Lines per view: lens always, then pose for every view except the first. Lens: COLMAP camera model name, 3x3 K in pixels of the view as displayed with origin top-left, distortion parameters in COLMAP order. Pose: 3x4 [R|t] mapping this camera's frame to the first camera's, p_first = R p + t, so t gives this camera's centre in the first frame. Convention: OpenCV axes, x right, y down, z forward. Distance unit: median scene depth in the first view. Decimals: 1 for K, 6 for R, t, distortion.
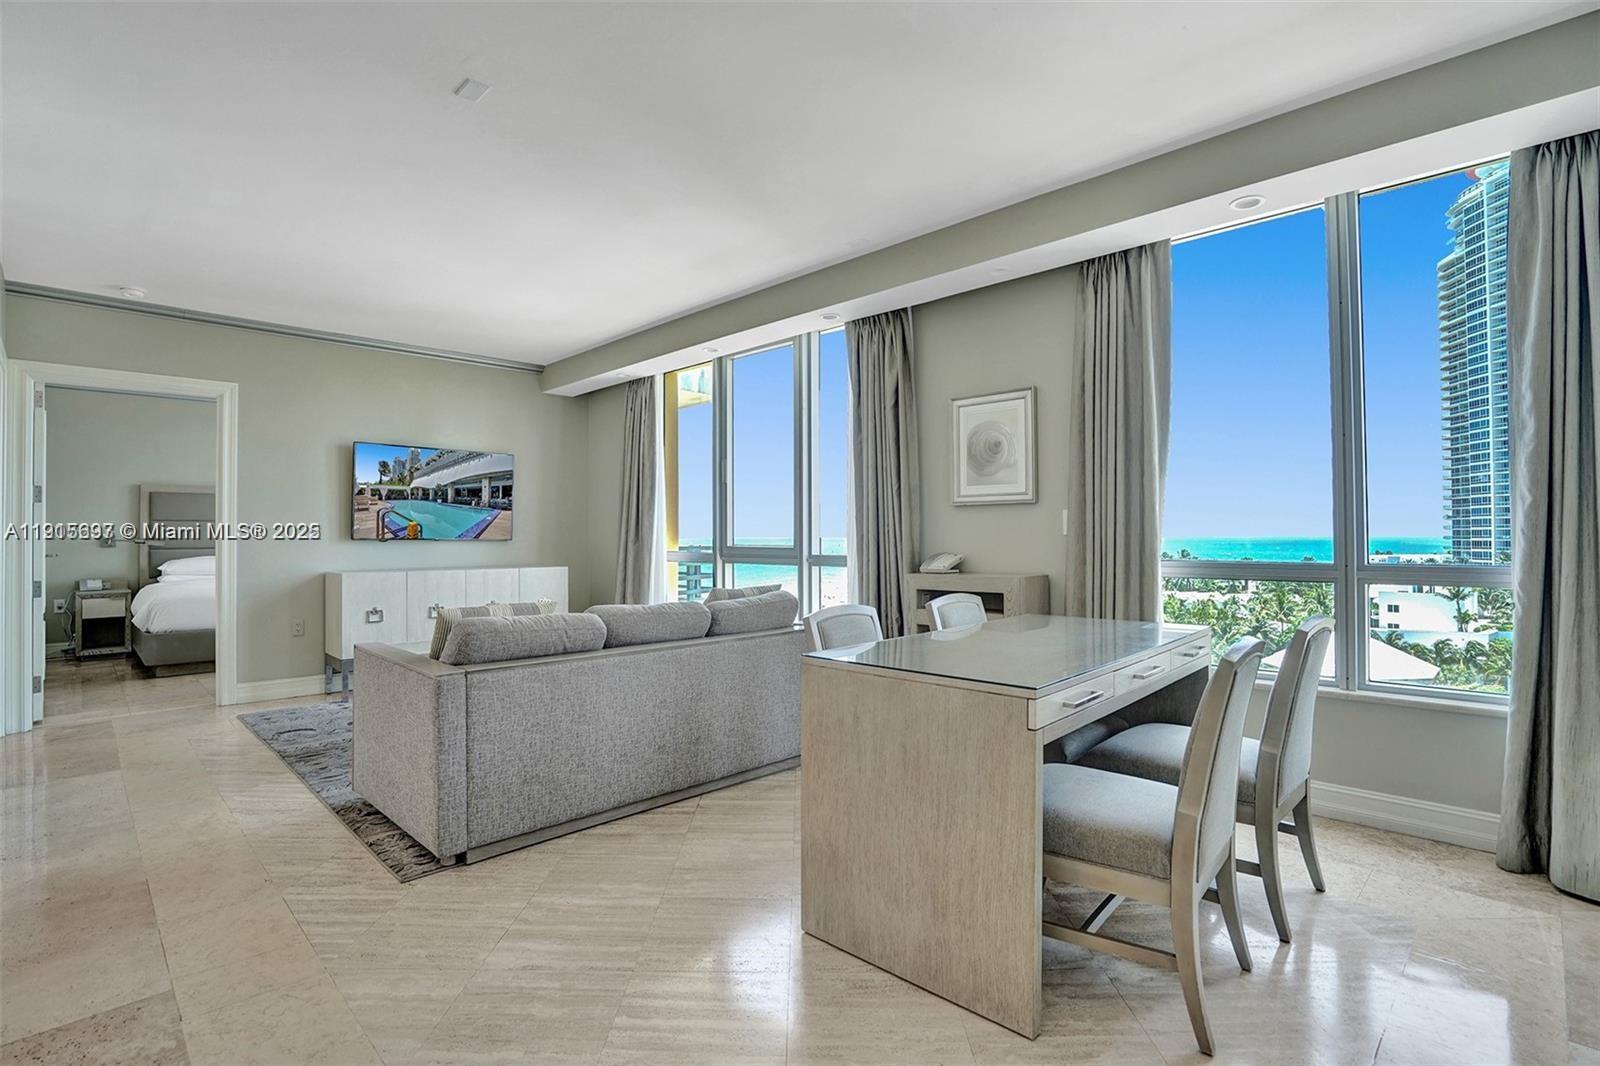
lens RADIAL K [[767.0, 0, 794.9], [0, 767.0, 529.5], [0, 0, 1]] dist [-0.068173, 0.025159]
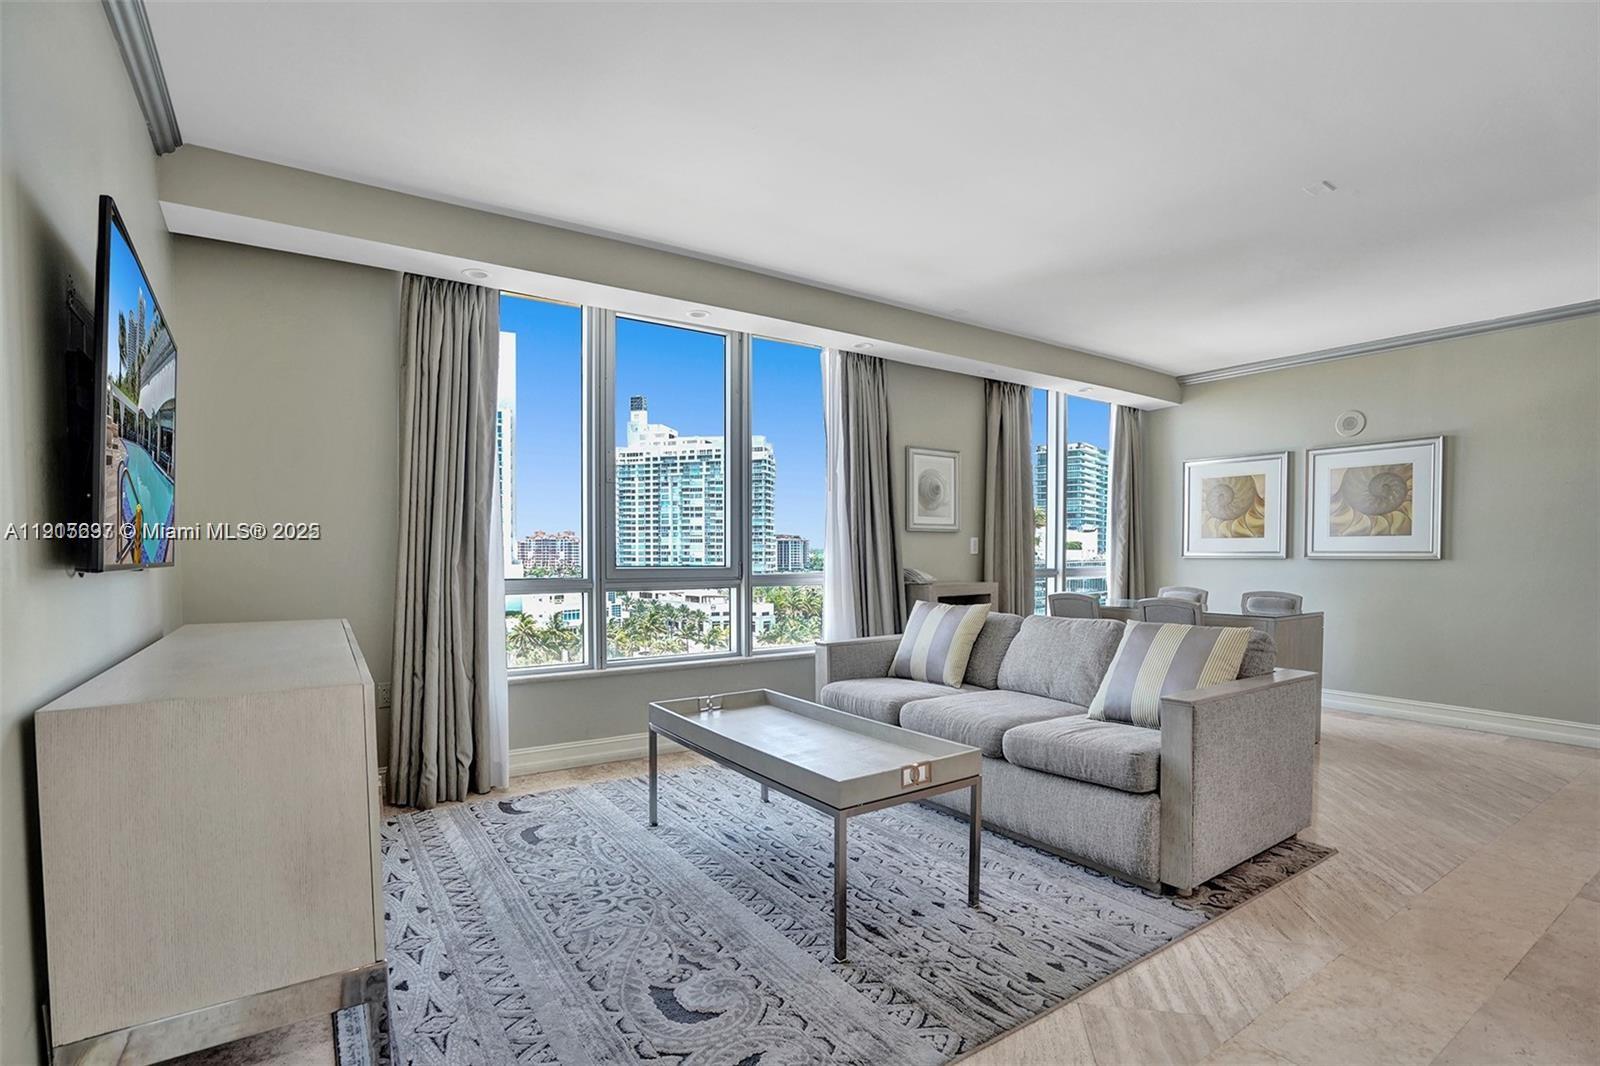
lens RADIAL K [[767.0, 0, 794.9], [0, 767.0, 529.5], [0, 0, 1]] dist [-0.068173, 0.025159]
pose [[0.185783, 0.028516, 0.982177, -1.310510], [-0.011618, 0.999573, -0.026823, 0.003962], [-0.982522, -0.006428, 0.186035, 1.155299]]
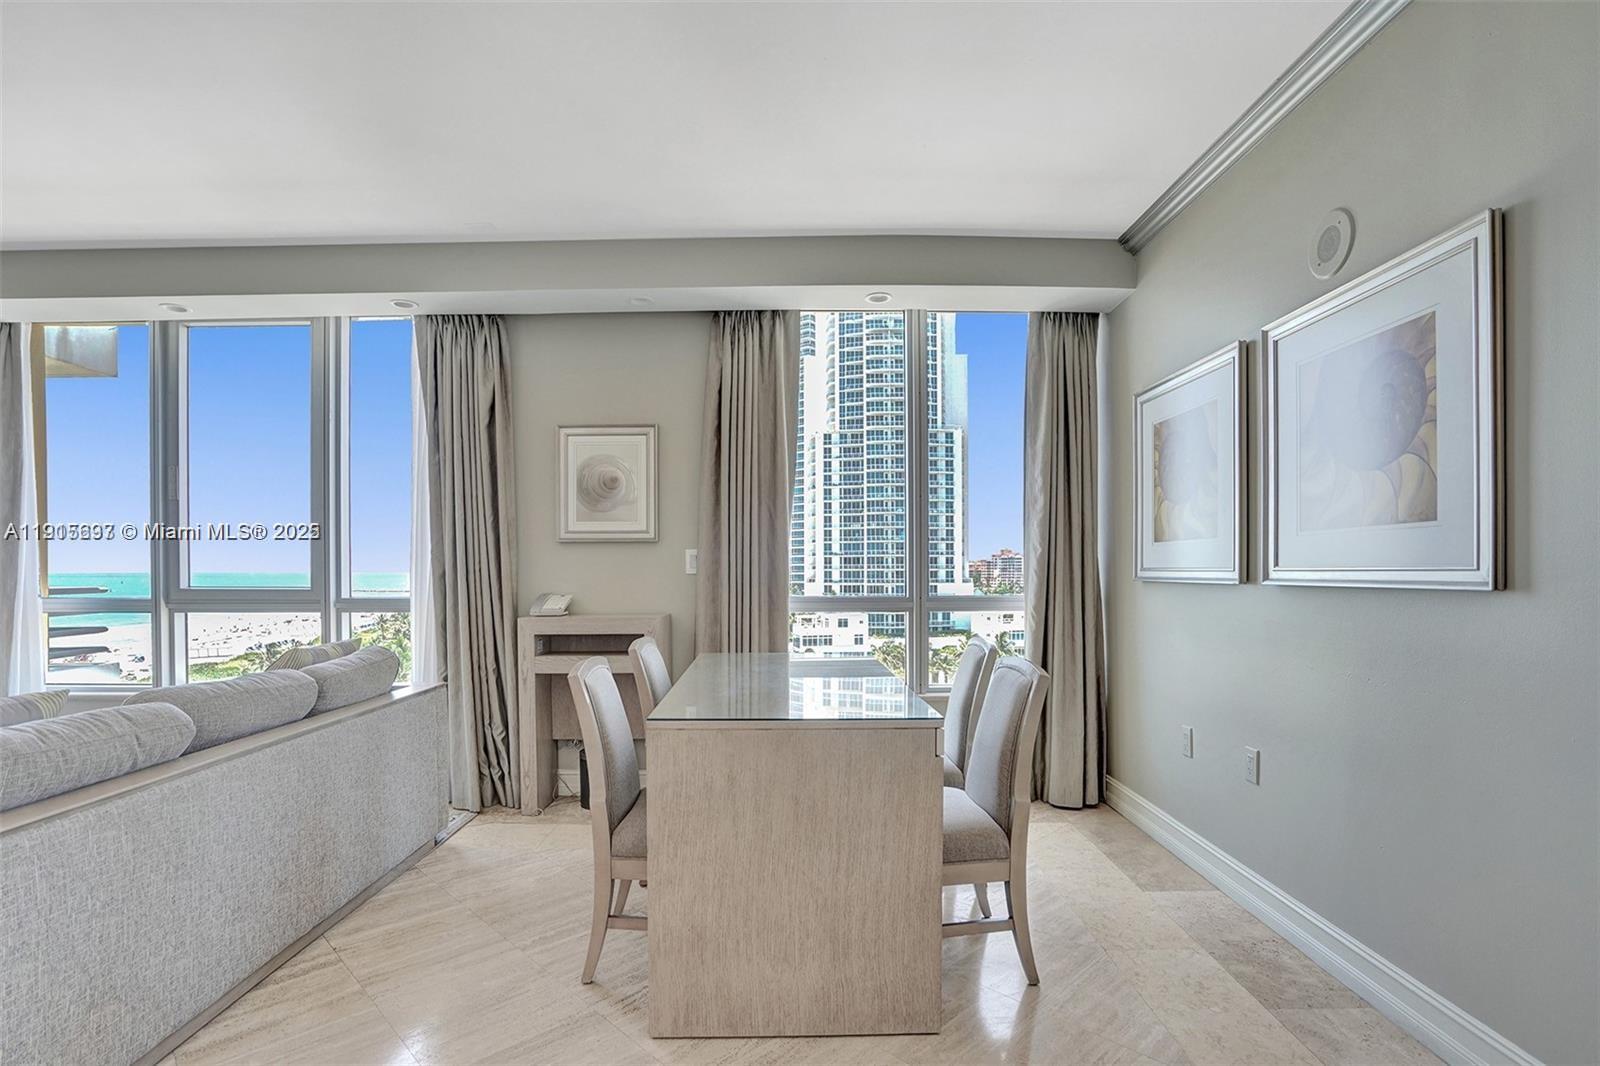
lens RADIAL K [[775.2, 0, 796.4], [0, 775.2, 575.6], [0, 0, 1]] dist [-0.062390, 0.029138]
pose [[0.707933, -0.006305, 0.706252, -0.303196], [-0.005600, 0.999879, 0.014540, -0.006665], [-0.706258, -0.014248, 0.707811, 0.172444]]
